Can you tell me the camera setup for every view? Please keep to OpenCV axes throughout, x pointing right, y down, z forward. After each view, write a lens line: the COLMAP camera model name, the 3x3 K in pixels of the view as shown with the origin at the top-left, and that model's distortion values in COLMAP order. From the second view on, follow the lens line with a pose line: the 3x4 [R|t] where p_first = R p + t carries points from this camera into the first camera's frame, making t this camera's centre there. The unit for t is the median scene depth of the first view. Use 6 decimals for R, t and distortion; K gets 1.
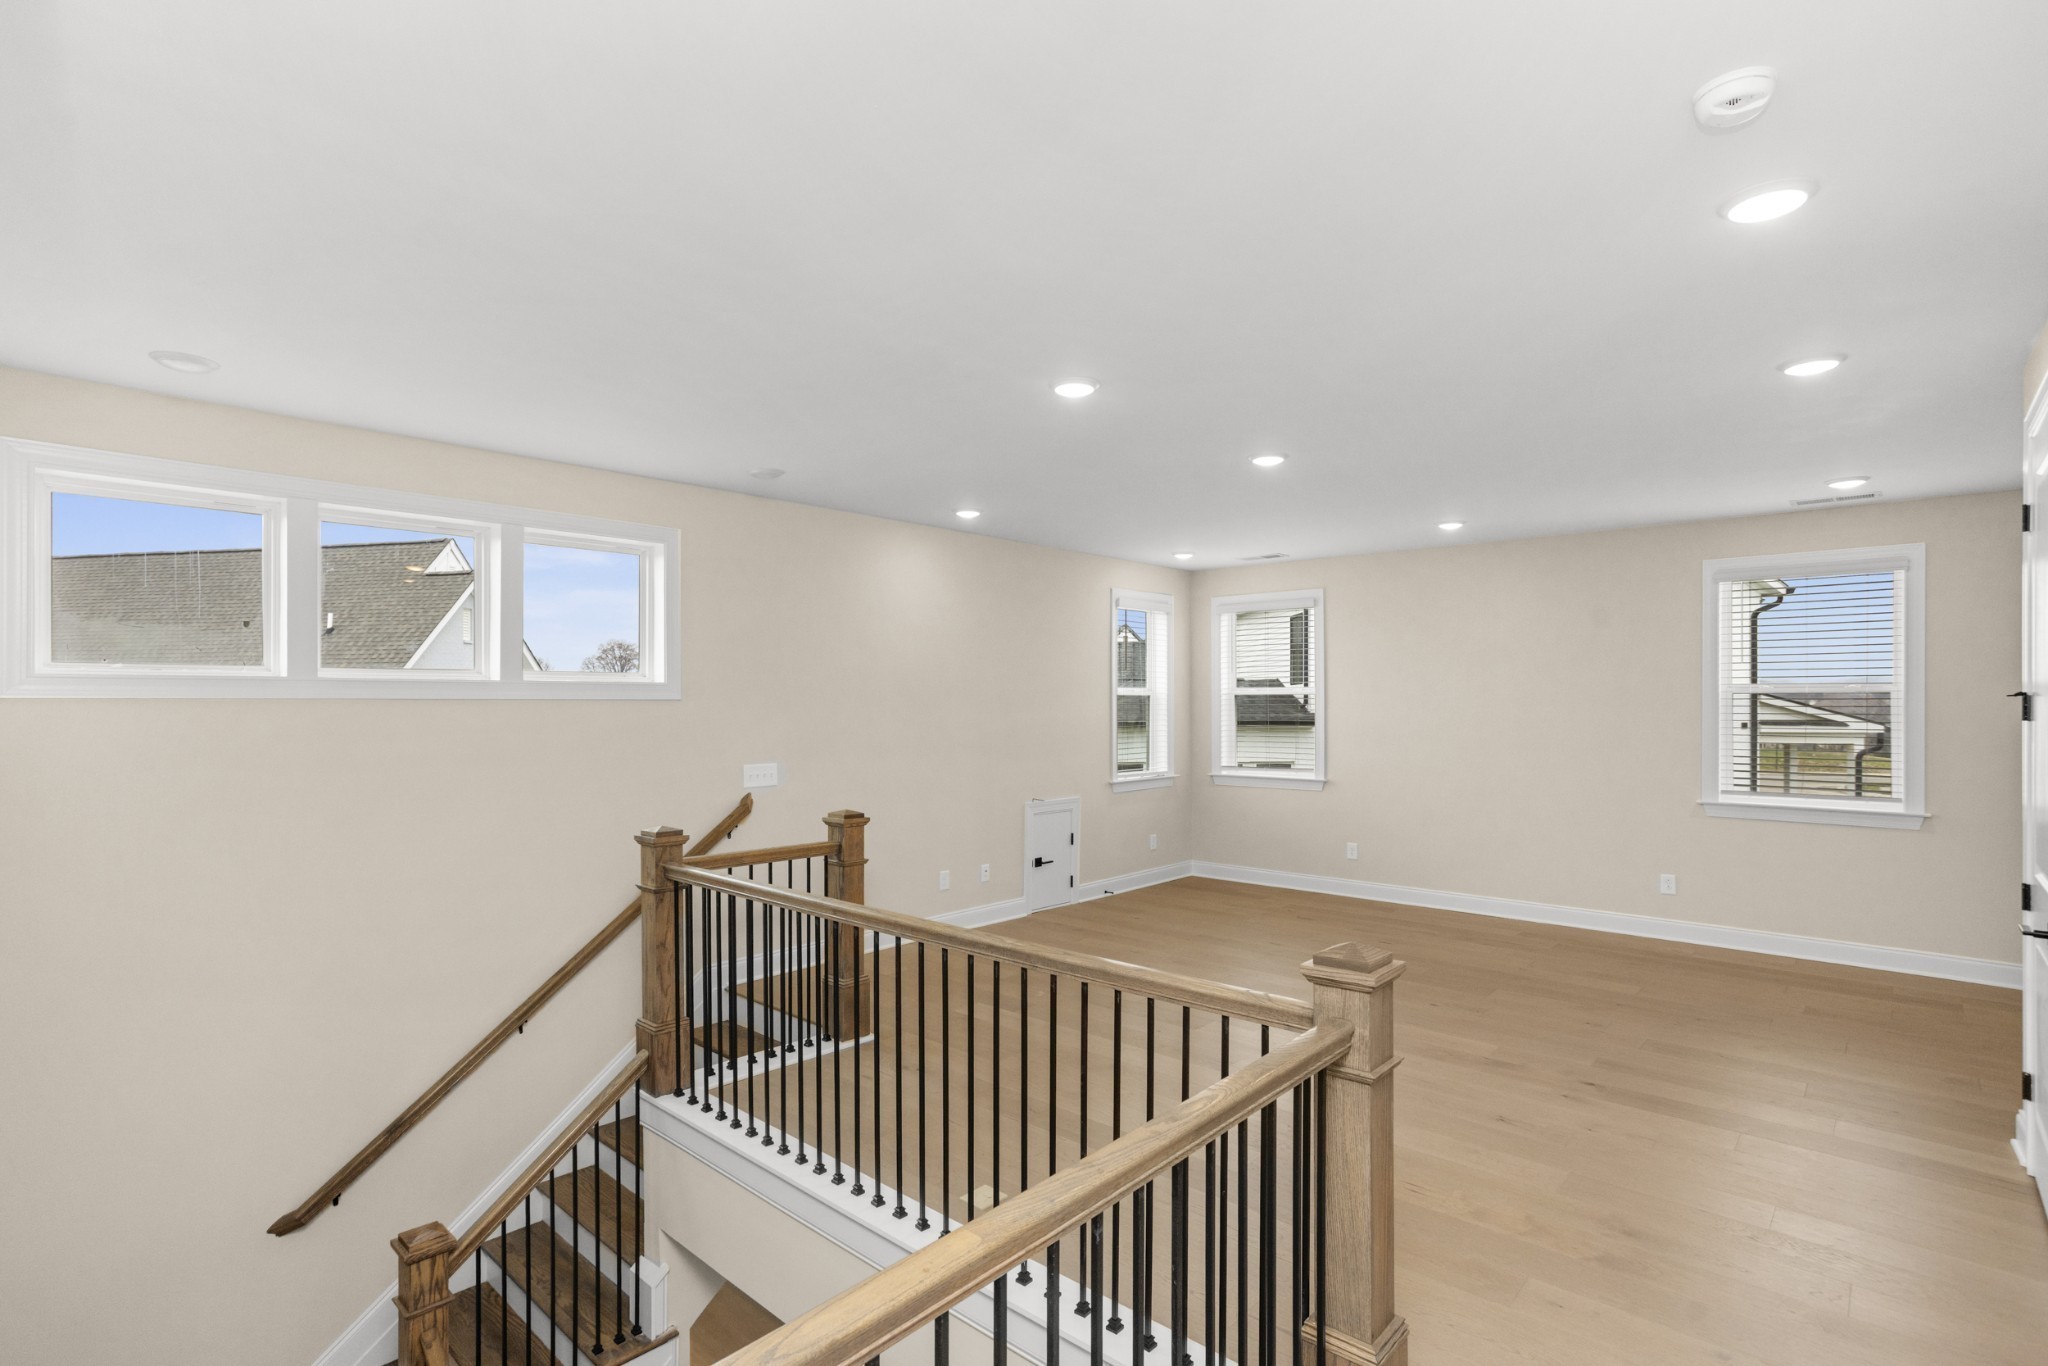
lens RADIAL K [[990.9, 0, 1027.9], [0, 990.9, 687.6], [0, 0, 1]] dist [-0.020506, 0.002950]
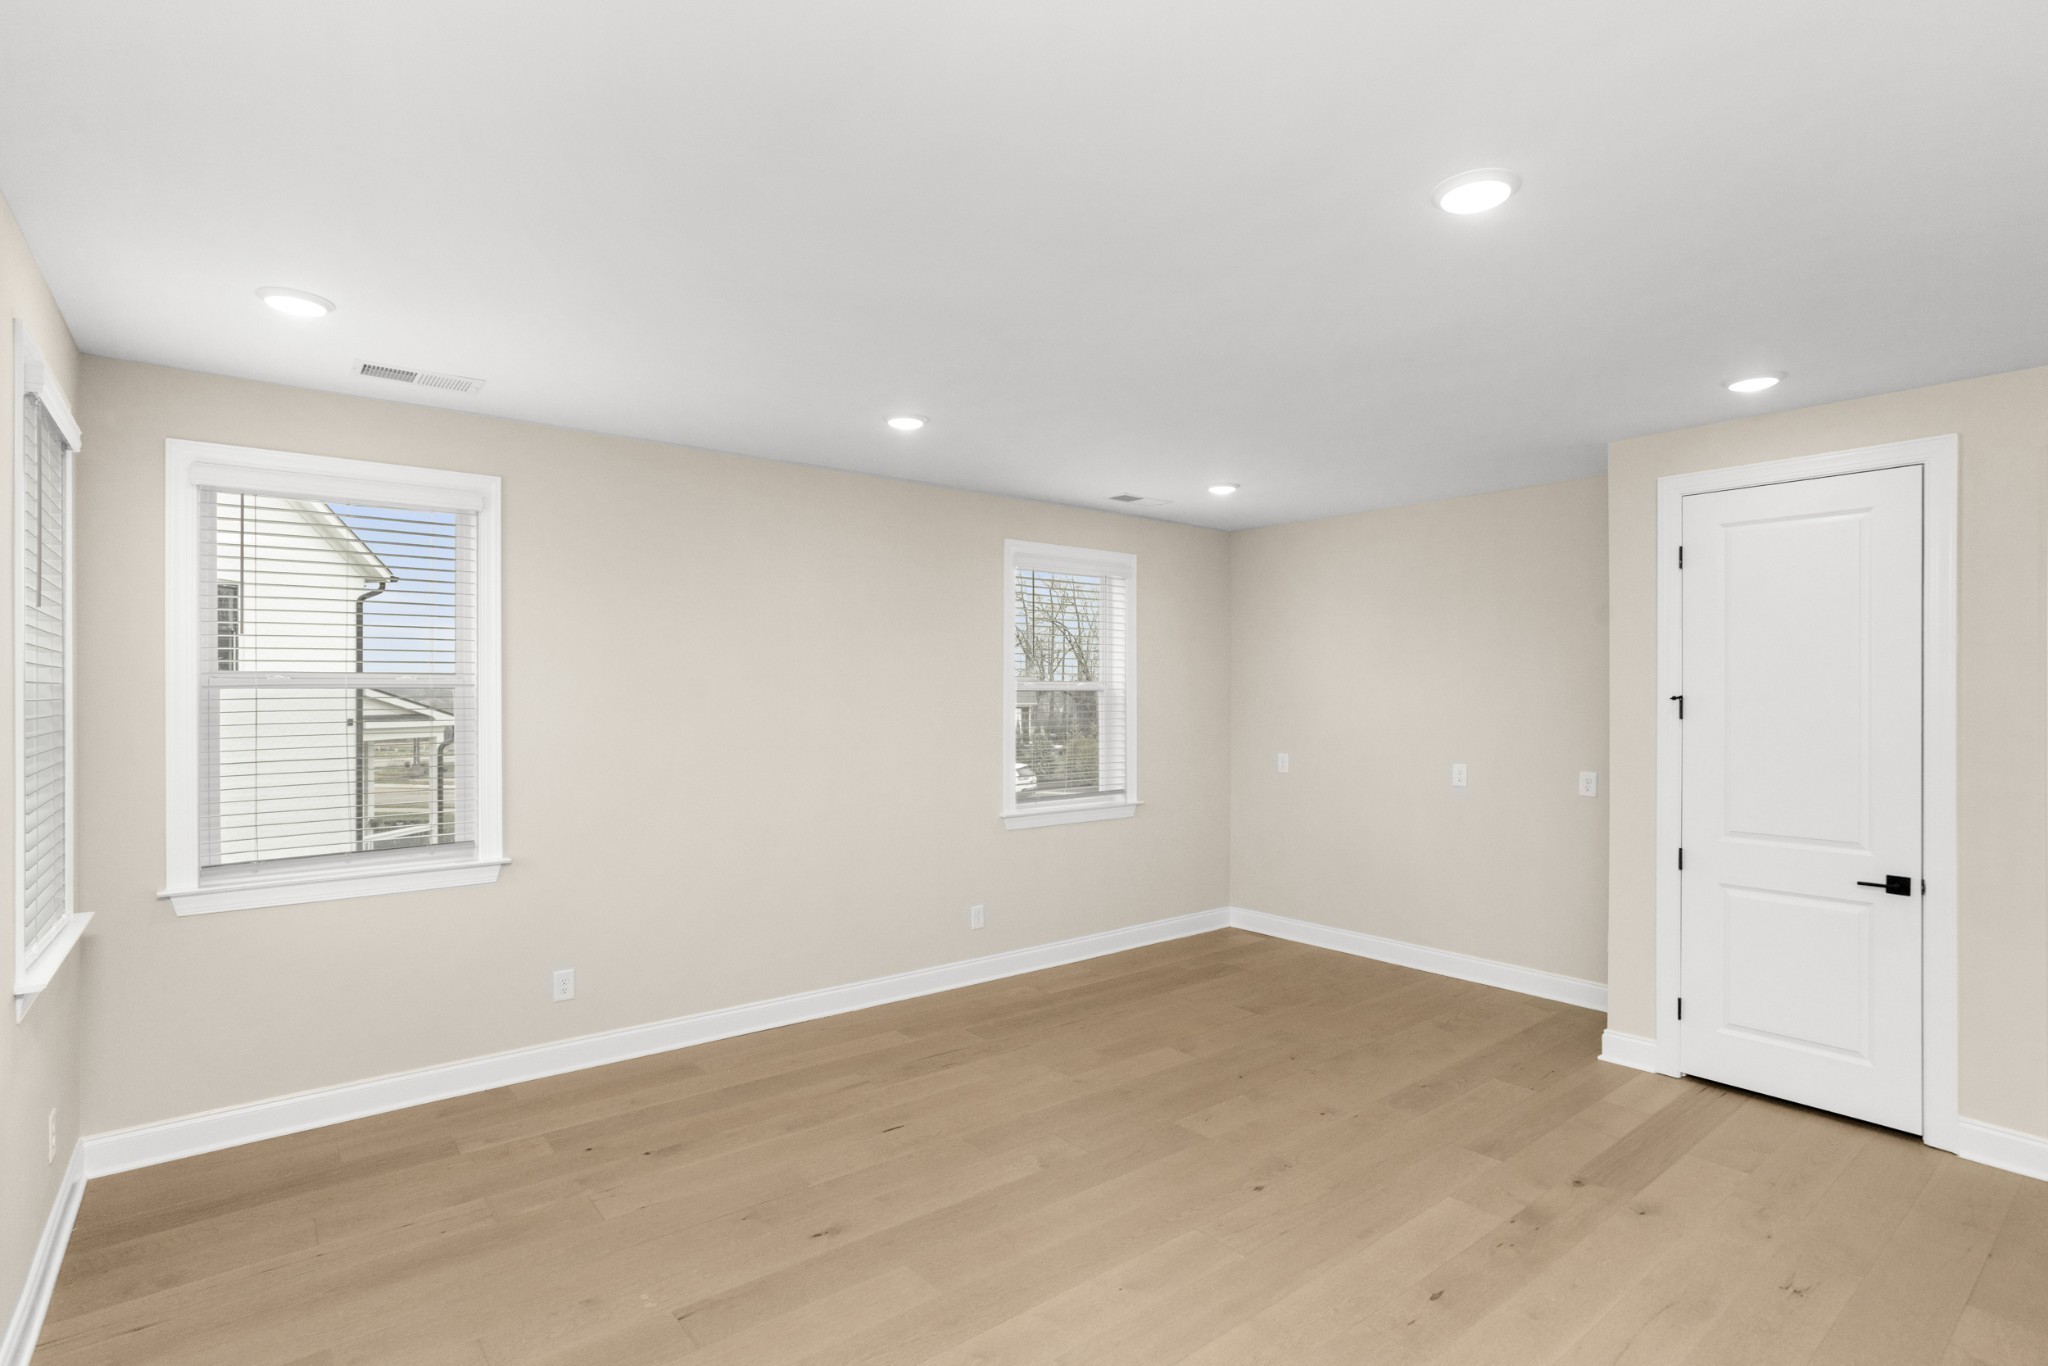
lens RADIAL K [[990.9, 0, 1018.2], [0, 990.9, 701.6], [0, 0, 1]] dist [-0.020506, 0.002950]
pose [[0.178399, -0.012472, 0.983879, -0.051592], [-0.009431, 0.999852, 0.014385, 0.000652], [-0.983913, -0.011845, 0.178255, 0.232520]]
